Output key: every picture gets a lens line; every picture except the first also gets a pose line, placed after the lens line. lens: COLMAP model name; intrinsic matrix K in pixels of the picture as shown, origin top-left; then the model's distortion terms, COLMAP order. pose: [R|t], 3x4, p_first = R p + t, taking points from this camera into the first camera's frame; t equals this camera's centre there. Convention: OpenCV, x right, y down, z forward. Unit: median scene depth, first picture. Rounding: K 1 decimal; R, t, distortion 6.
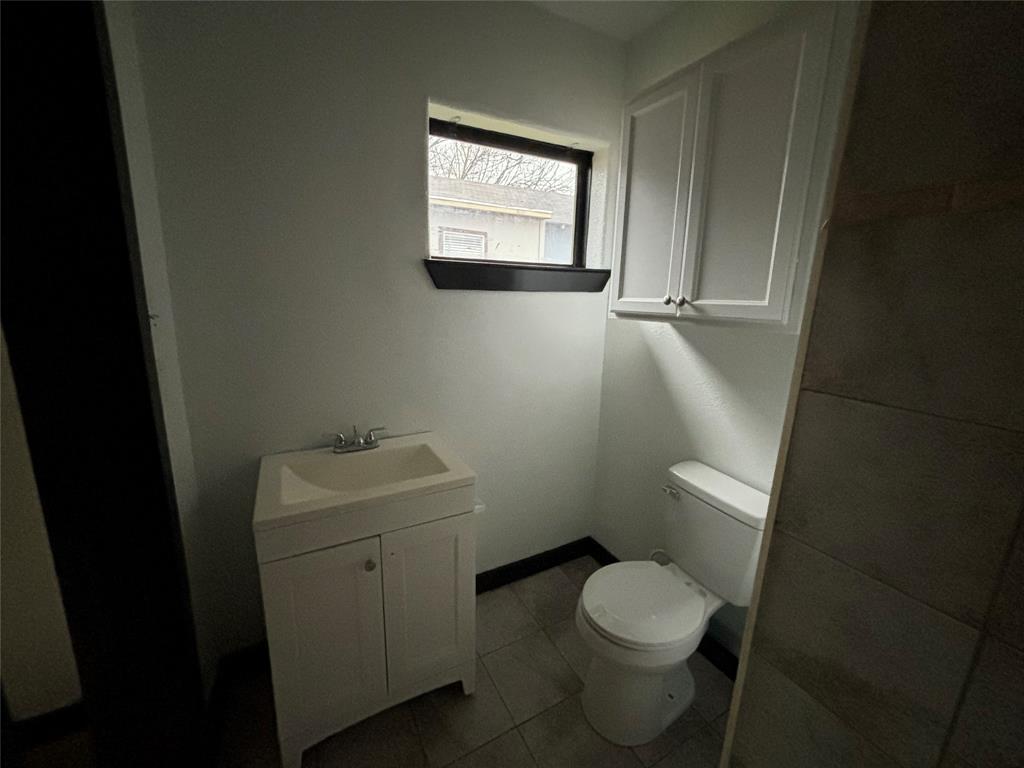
lens RADIAL K [[413.5, 0, 512.0], [0, 413.5, 384.0], [0, 0, 1]] dist [0.000981, 0.000060]
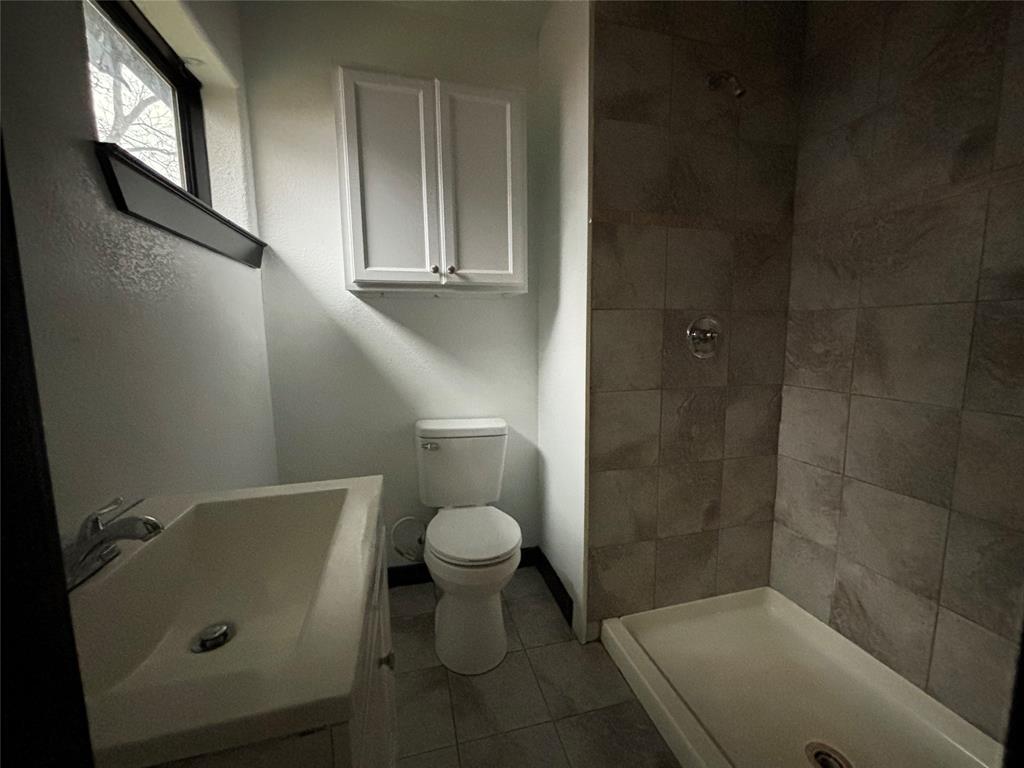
lens RADIAL K [[419.8, 0, 512.0], [0, 419.8, 384.0], [0, 0, 1]] dist [-0.020791, 0.000451]
pose [[0.241708, -0.154003, 0.958050, -0.717253], [0.216458, 0.971004, 0.101475, 0.033031], [-0.945898, 0.182850, 0.268035, 0.542940]]
